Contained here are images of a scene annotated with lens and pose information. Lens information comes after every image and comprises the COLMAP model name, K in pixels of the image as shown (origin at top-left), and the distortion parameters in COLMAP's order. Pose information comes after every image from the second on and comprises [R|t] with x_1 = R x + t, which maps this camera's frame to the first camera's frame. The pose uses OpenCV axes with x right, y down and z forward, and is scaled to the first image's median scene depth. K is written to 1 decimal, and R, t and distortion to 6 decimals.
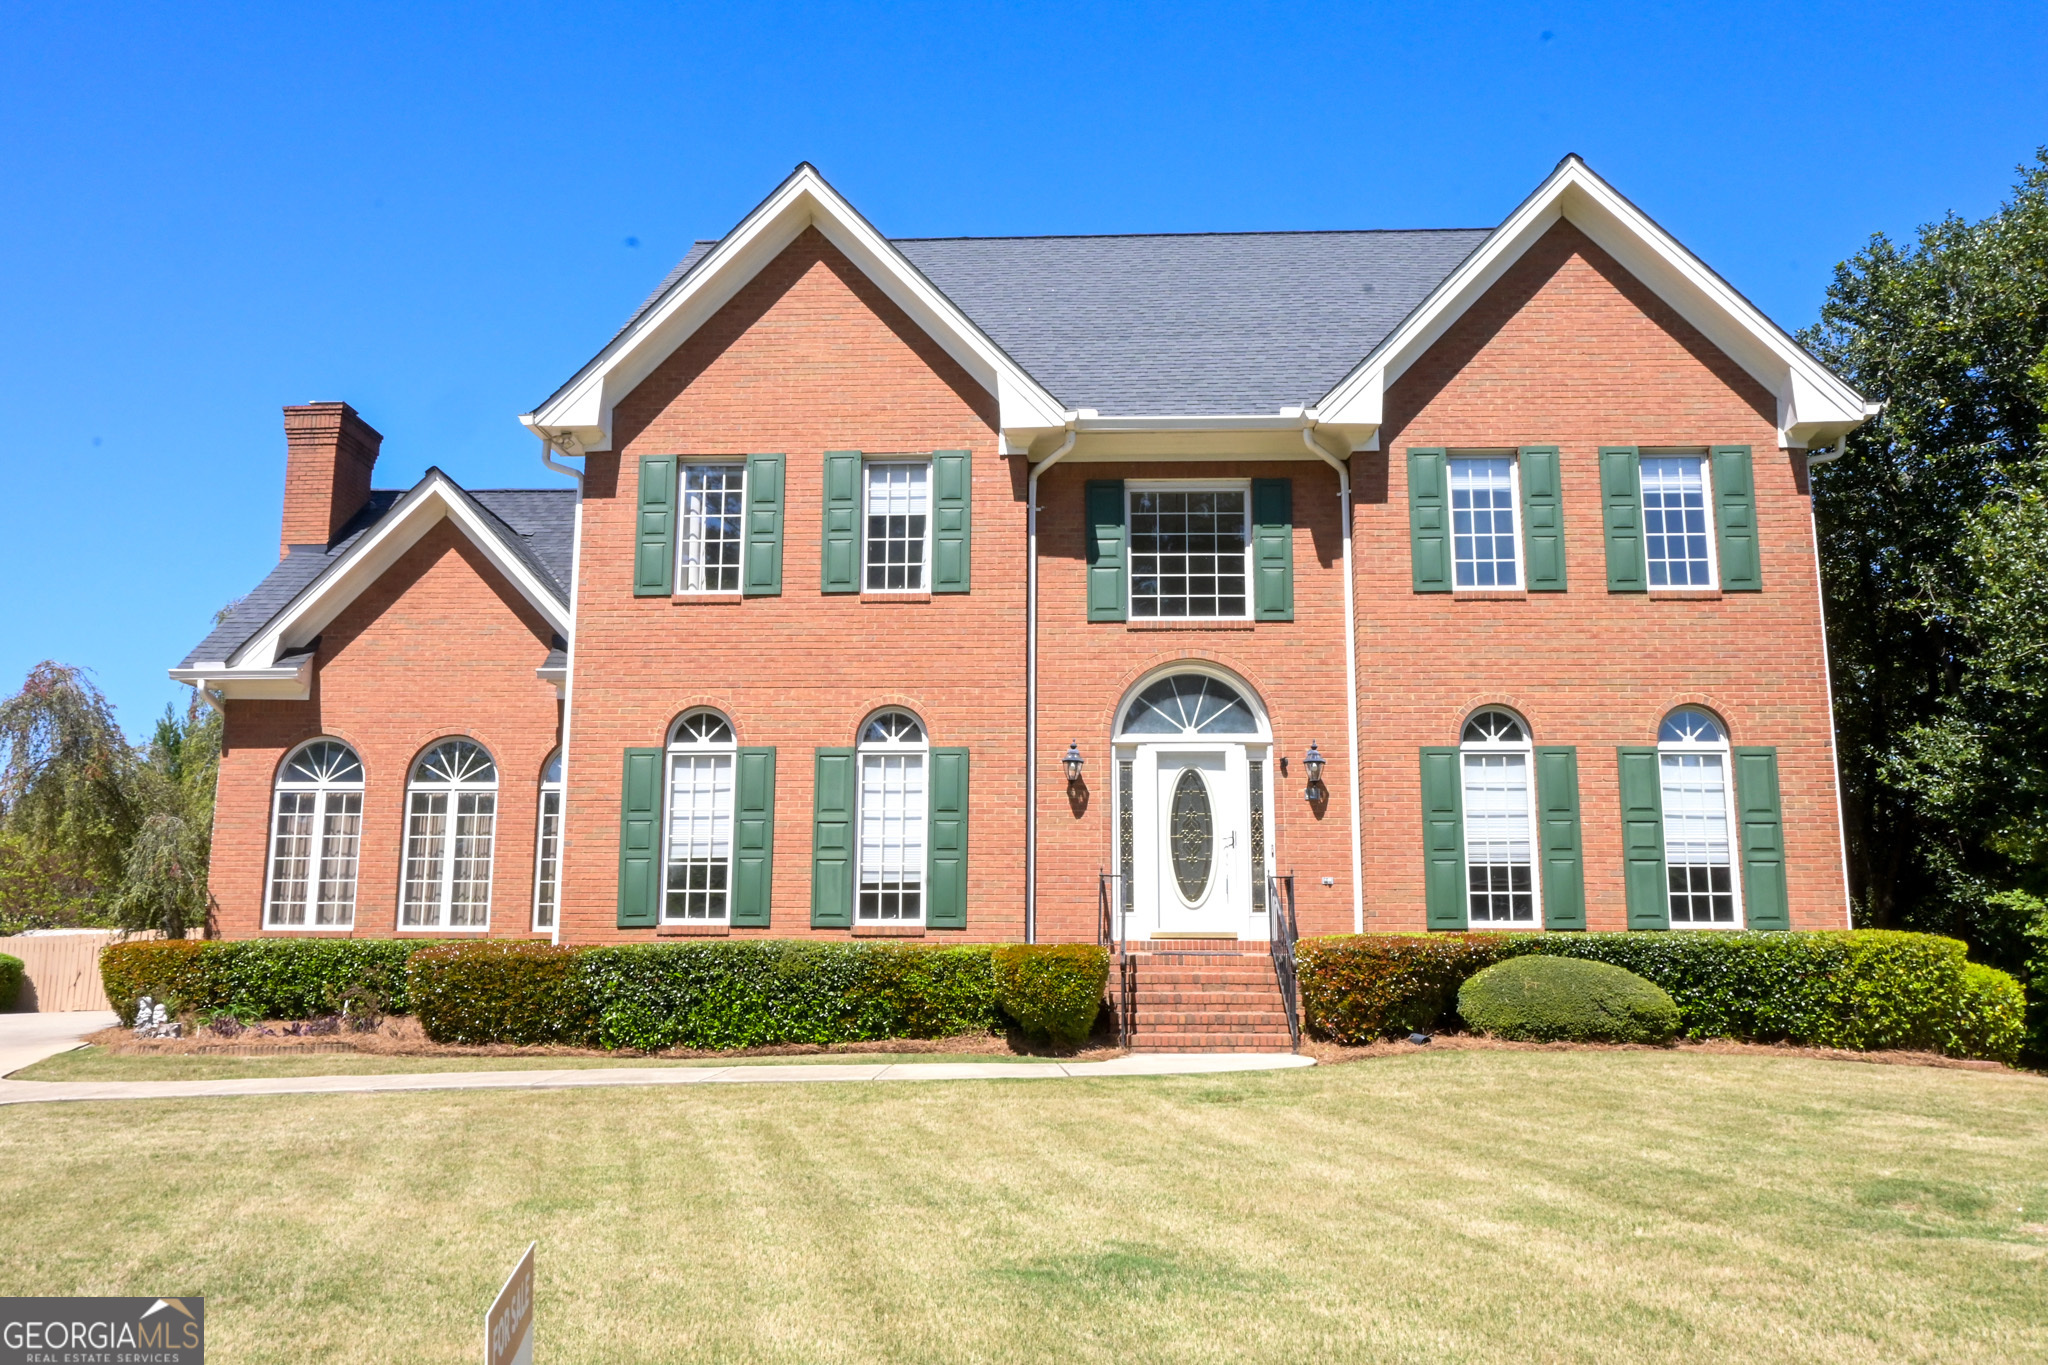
lens RADIAL K [[1583.5, 0, 1026.6], [0, 1583.5, 675.6], [0, 0, 1]] dist [-0.011929, -0.001596]
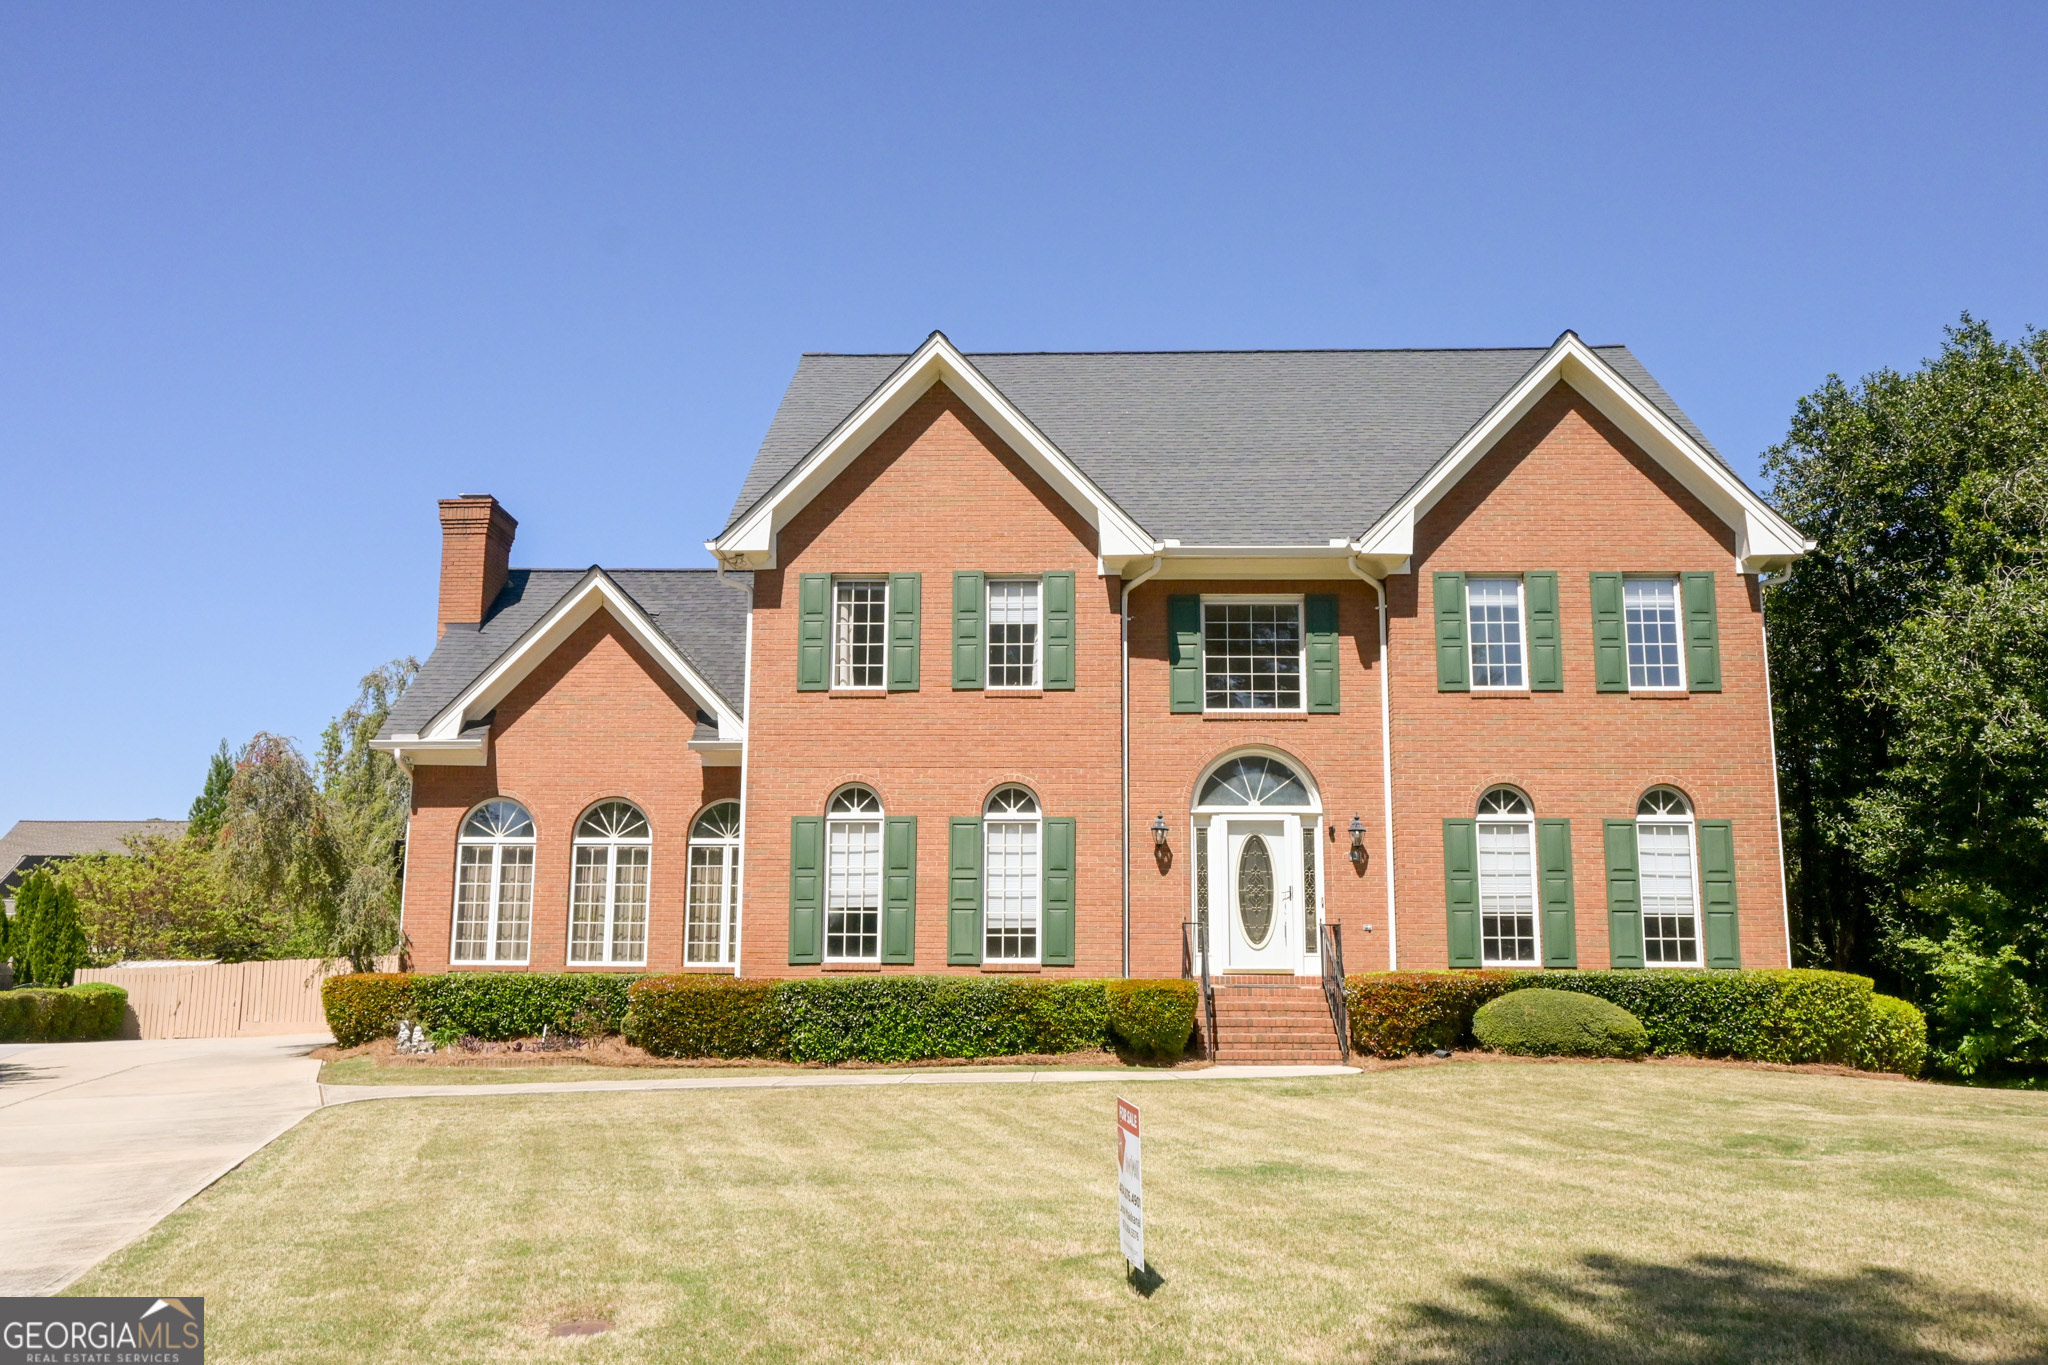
lens RADIAL K [[1713.4, 0, 1029.5], [0, 1713.4, 675.0], [0, 0, 1]] dist [-0.015192, 0.001220]
pose [[0.999960, 0.003681, 0.008104, -0.081729], [-0.003636, 0.999978, -0.005544, -0.056451], [-0.008124, 0.005515, 0.999952, -0.318919]]
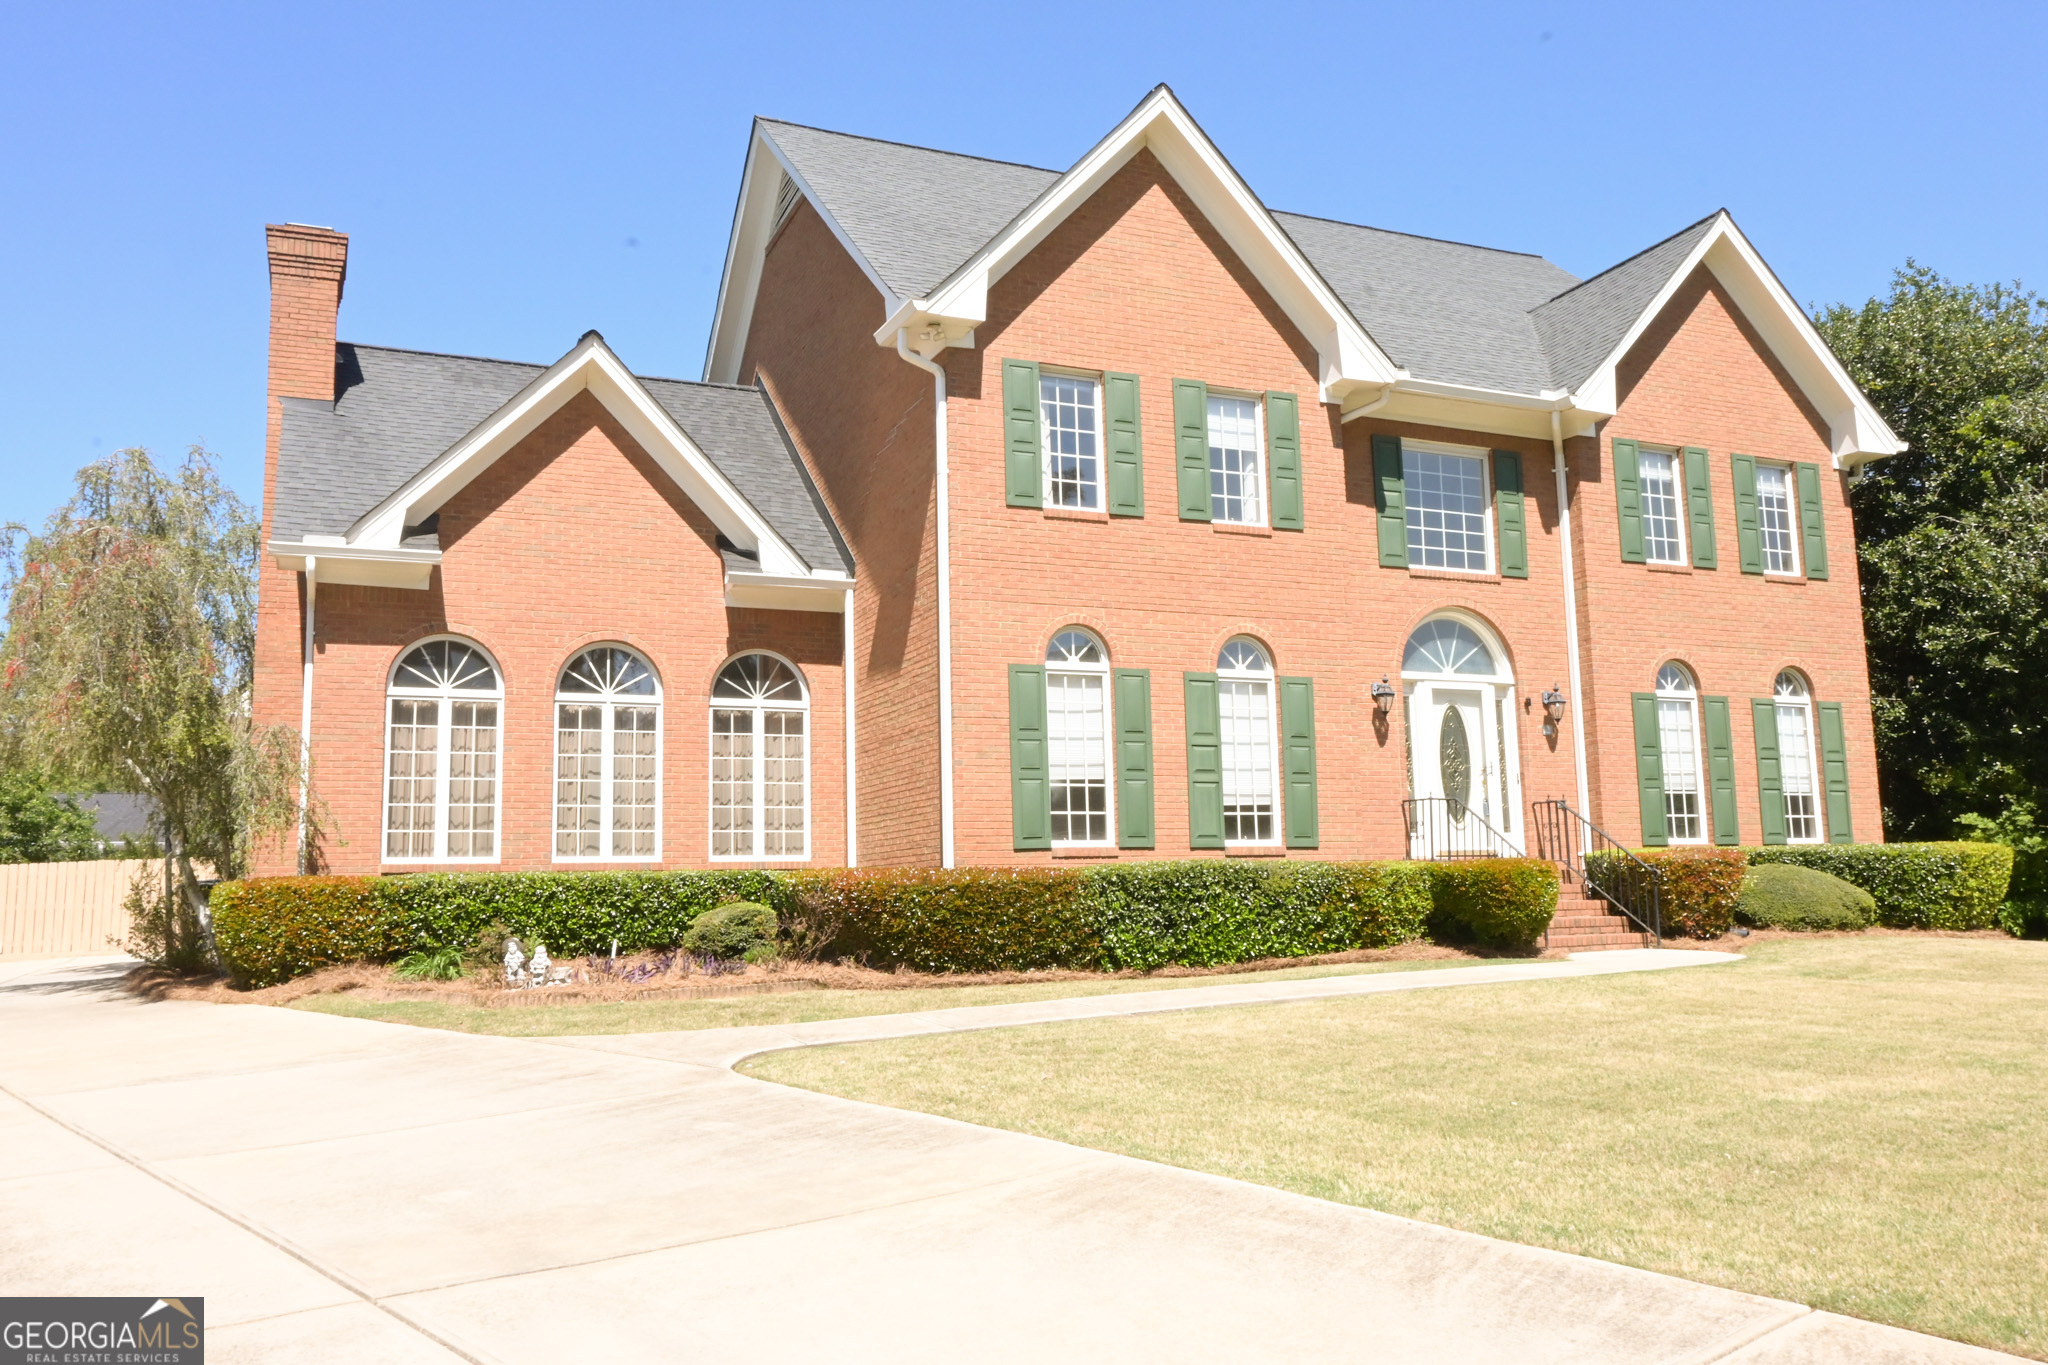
lens RADIAL K [[1583.5, 0, 1026.6], [0, 1583.5, 675.6], [0, 0, 1]] dist [-0.011929, -0.001596]
pose [[0.897900, 0.040545, 0.438327, -0.659468], [-0.055082, 0.998272, 0.020493, 0.032241], [-0.436739, -0.042545, 0.898582, 0.133137]]
